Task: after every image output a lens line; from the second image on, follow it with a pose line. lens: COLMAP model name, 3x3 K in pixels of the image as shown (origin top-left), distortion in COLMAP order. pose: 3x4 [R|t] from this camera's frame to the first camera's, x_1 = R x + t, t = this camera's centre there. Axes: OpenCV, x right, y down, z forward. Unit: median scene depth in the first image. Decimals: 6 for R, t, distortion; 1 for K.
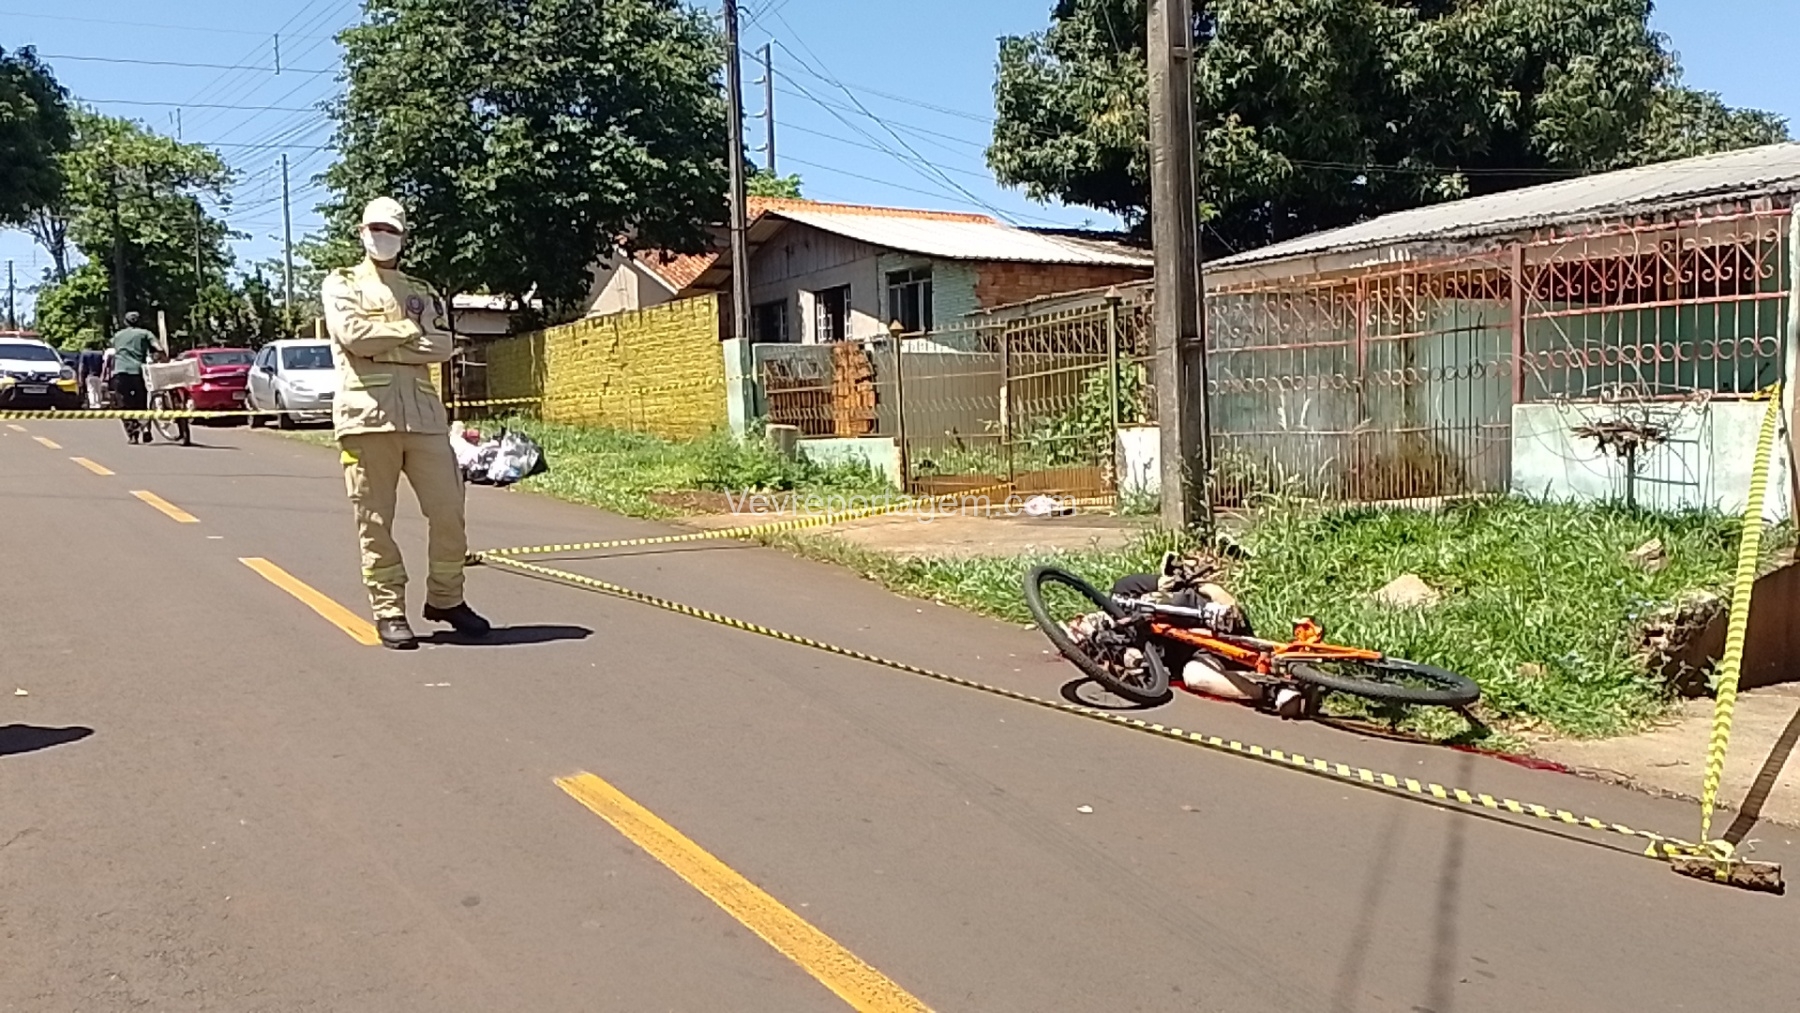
lens RADIAL K [[1575.7, 0, 892.5], [0, 1575.7, 500.4], [0, 0, 1]] dist [0.075501, -0.117975]
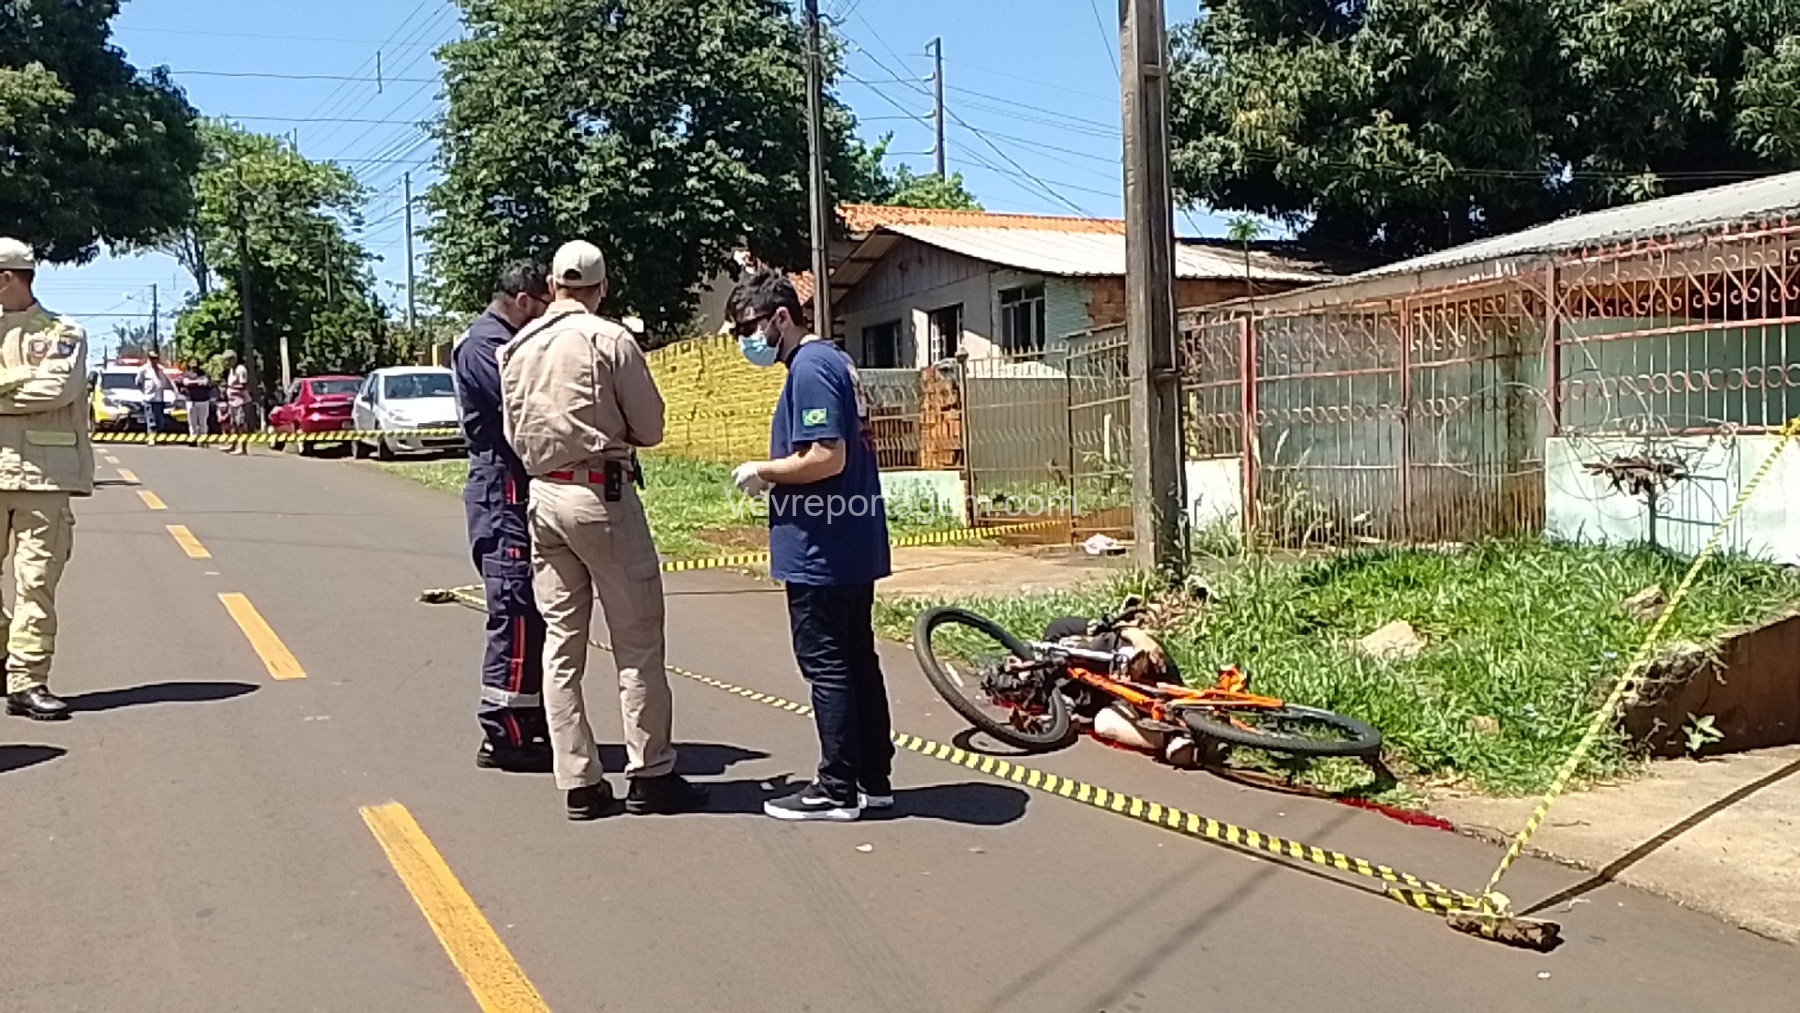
lens RADIAL K [[1757.0, 0, 895.8], [0, 1757.0, 495.8], [0, 0, 1]] dist [0.037670, 0.000000]
pose [[0.992947, 0.001788, -0.118542, 0.144931], [-0.004493, 0.999736, -0.022552, -0.002028], [0.118470, 0.022926, 0.992693, -0.060294]]
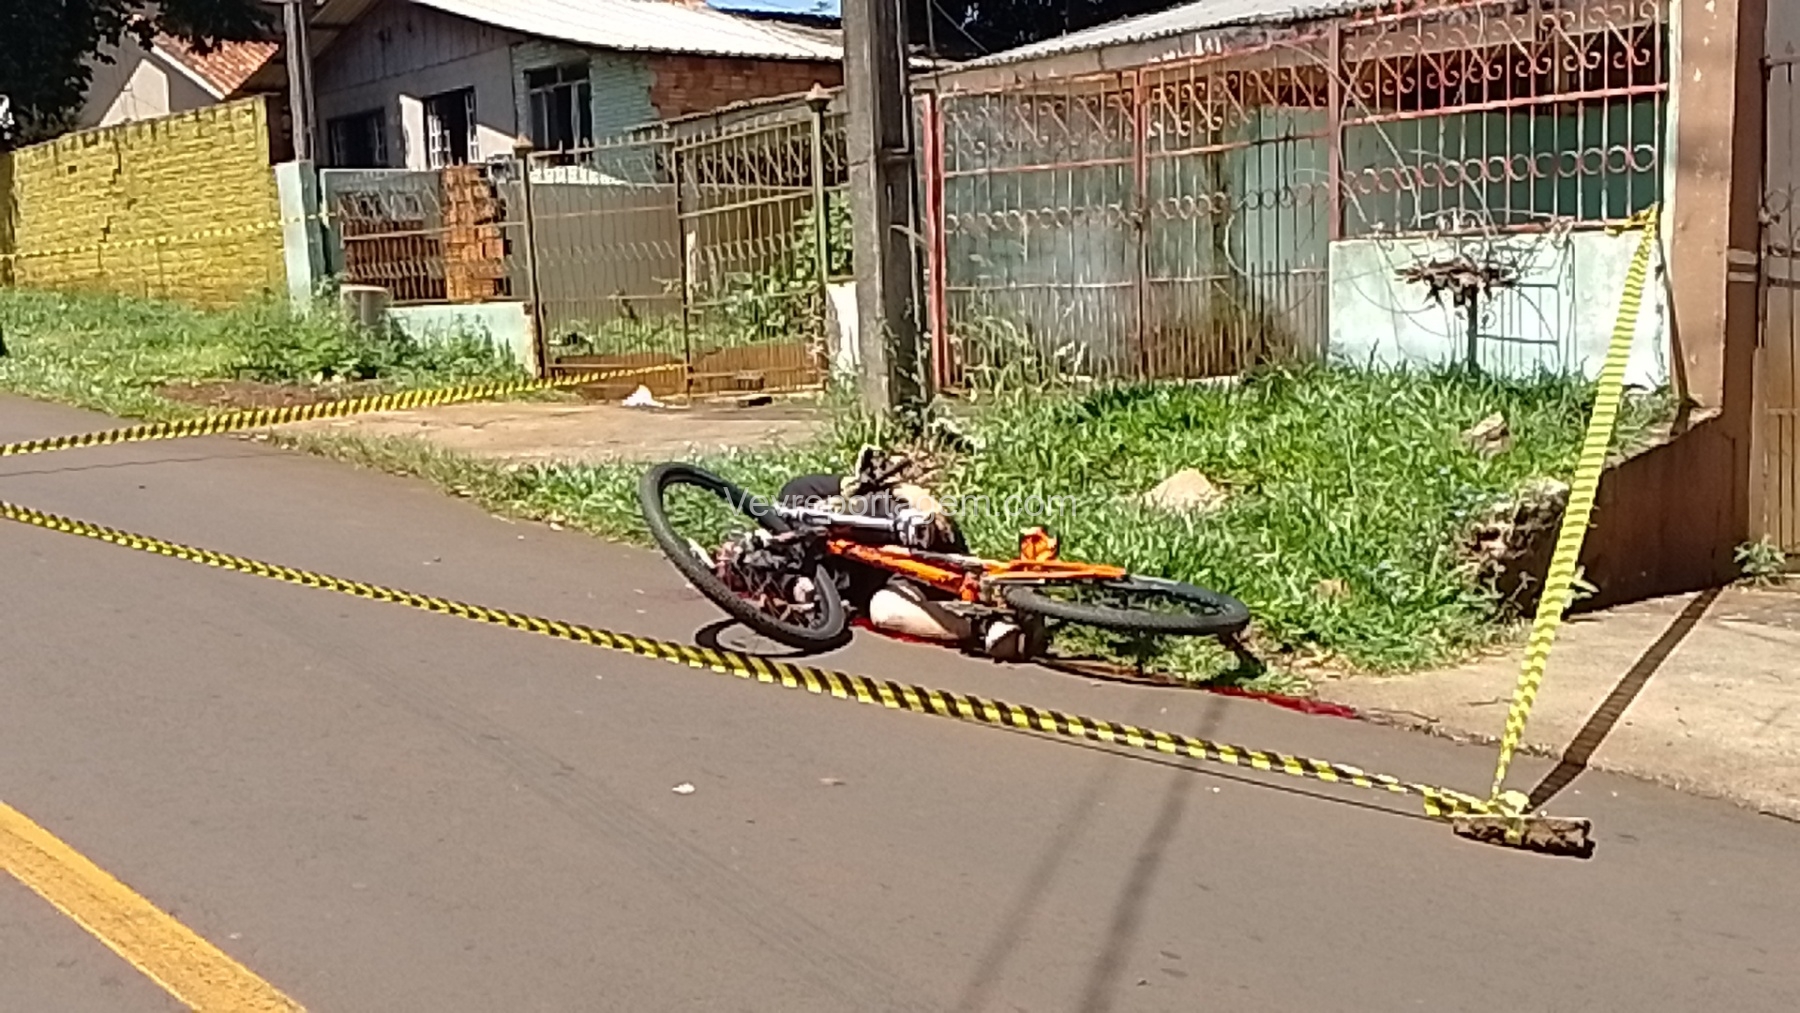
lens RADIAL K [[2191.4, 0, 897.4], [0, 2191.4, 488.3], [0, 0, 1]] dist [0.082906, 0.000000]
pose [[0.989634, -0.022567, 0.141827, 0.041950], [0.016988, 0.999038, 0.040421, 0.010888], [-0.142603, -0.037593, 0.989066, 0.002838]]
